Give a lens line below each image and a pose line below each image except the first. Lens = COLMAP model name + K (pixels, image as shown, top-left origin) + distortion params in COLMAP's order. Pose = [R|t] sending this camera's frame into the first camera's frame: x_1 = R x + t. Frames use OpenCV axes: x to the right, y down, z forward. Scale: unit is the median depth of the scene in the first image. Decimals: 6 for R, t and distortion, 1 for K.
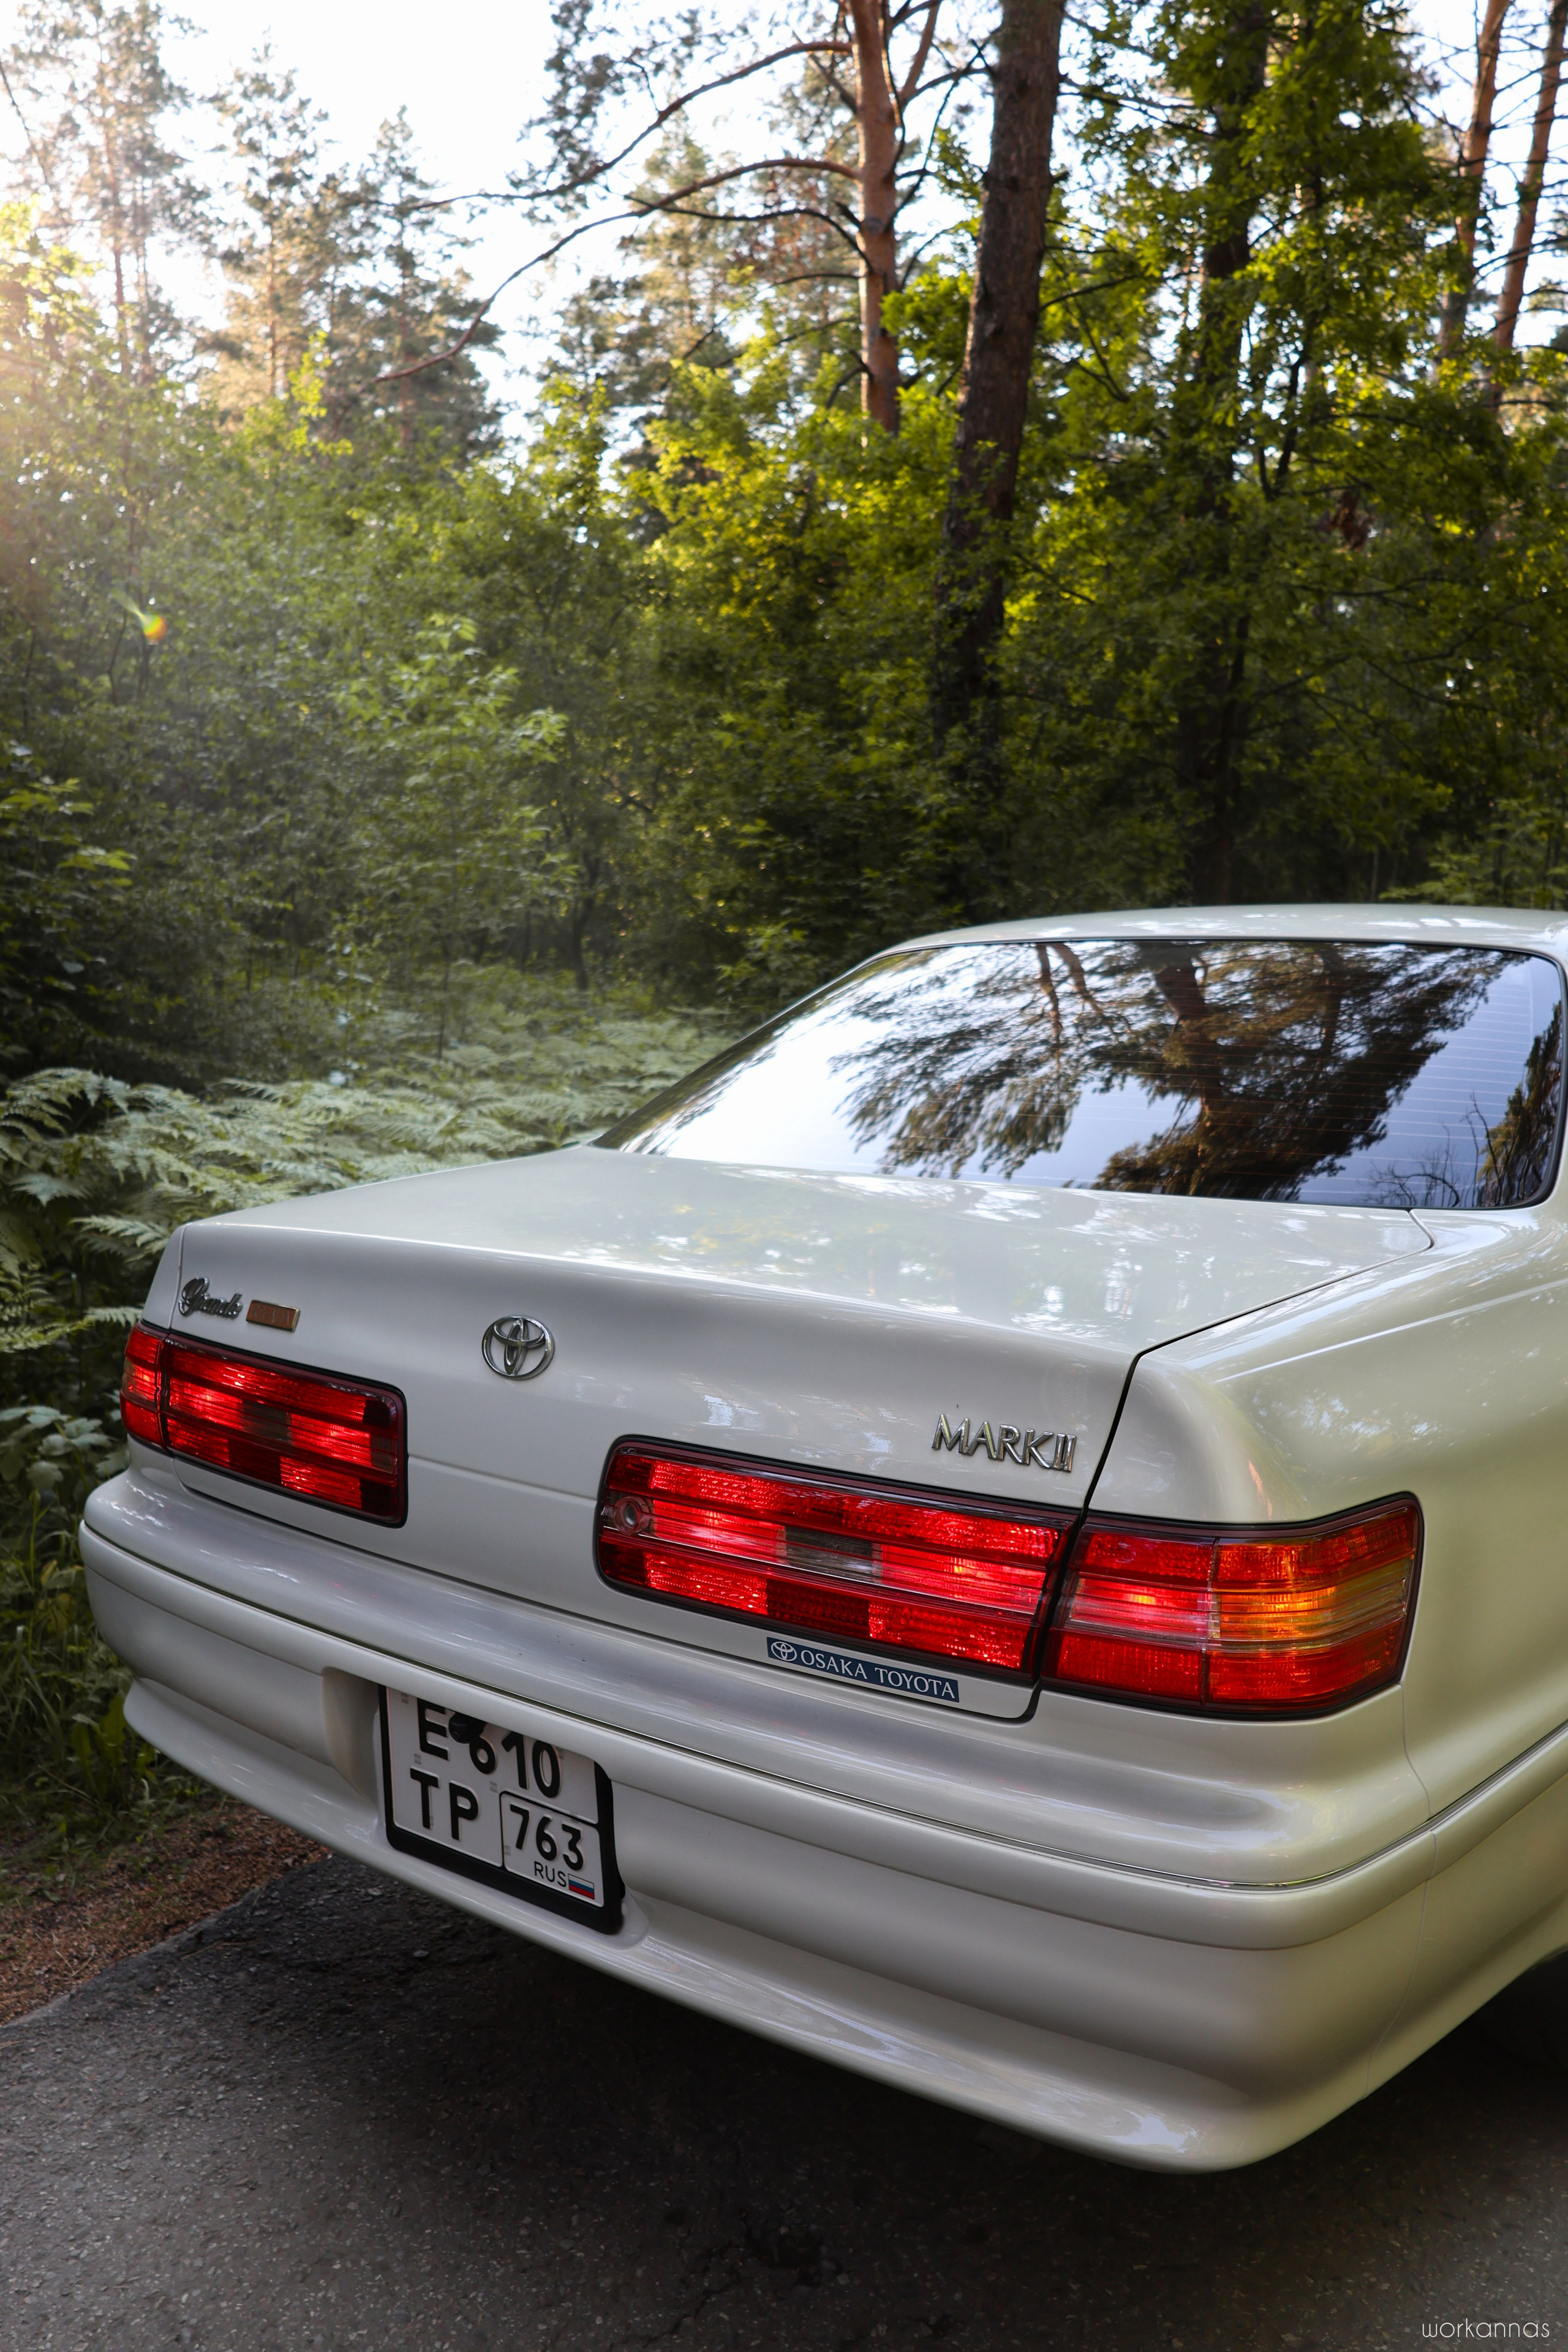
lens RADIAL K [[1787.0, 0, 784.0], [0, 1787.0, 1176.0], [0, 0, 1]] dist [0.006740, 0.003586]
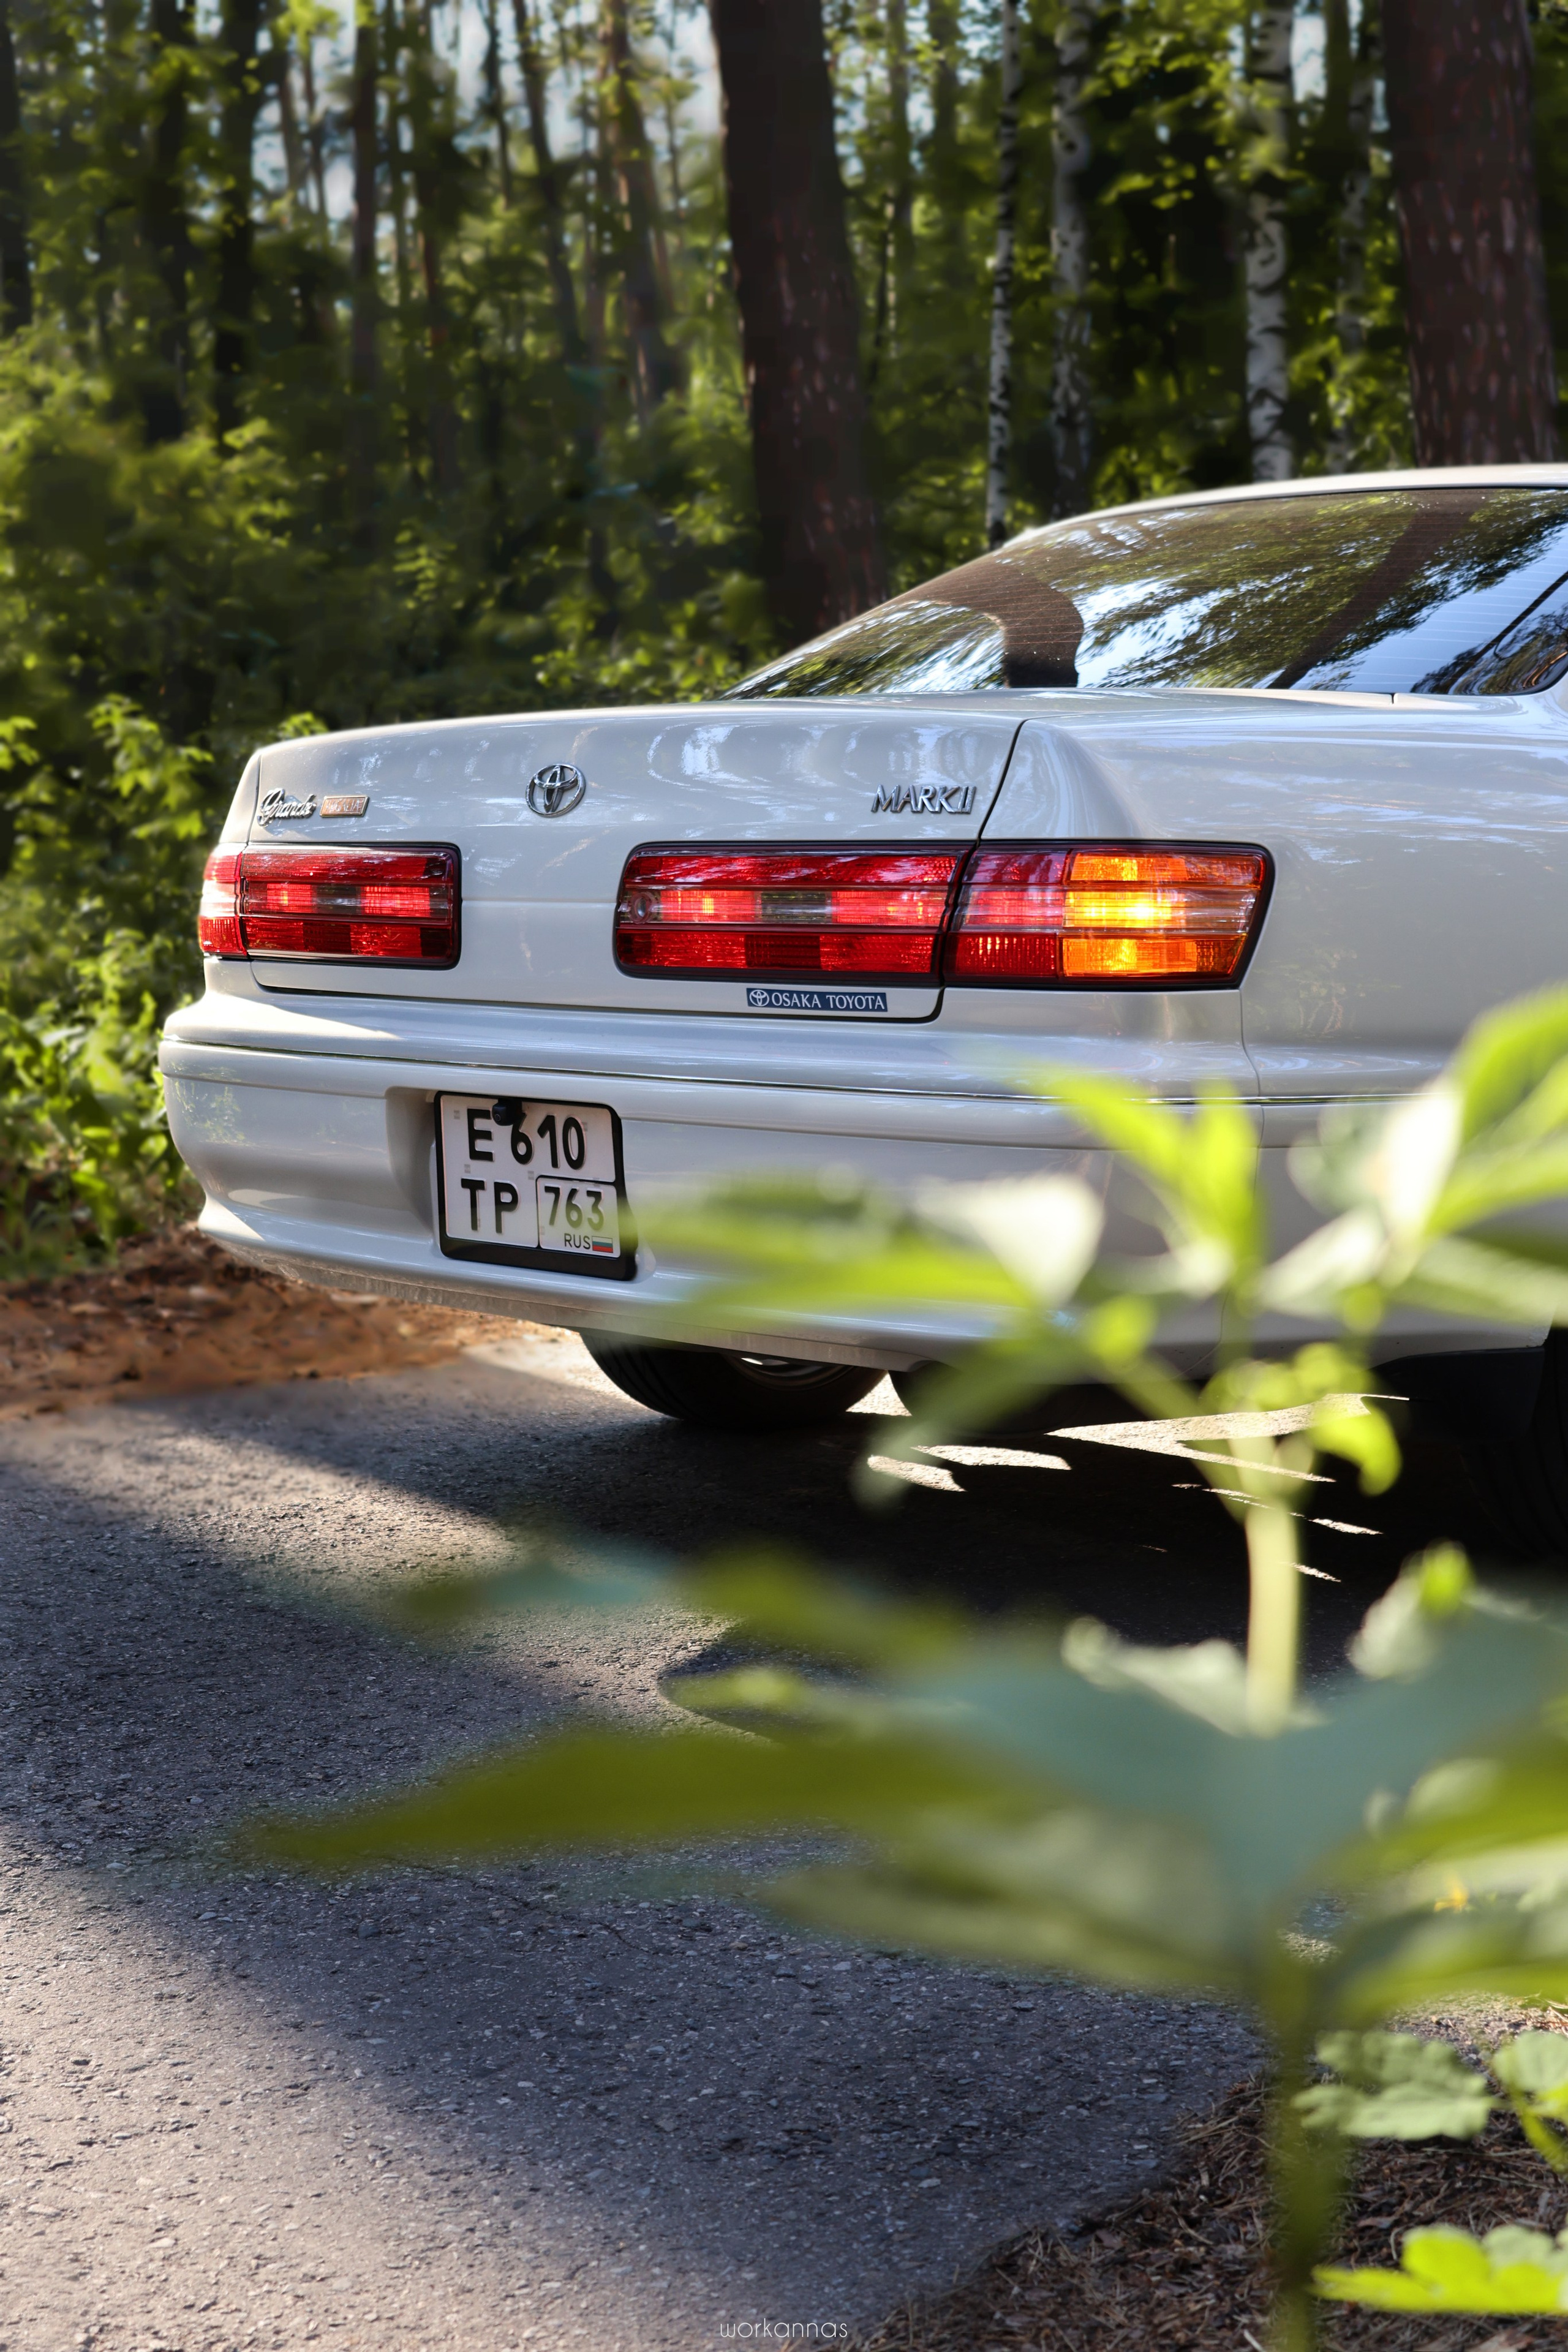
lens RADIAL K [[3046.6, 0, 784.0], [0, 3046.6, 1176.0], [0, 0, 1]] dist [0.012422, -0.013307]
pose [[0.992763, 0.013788, -0.119294, 0.236175], [-0.013522, 0.999904, 0.003038, 0.339161], [0.119324, -0.001403, 0.992854, -0.938503]]
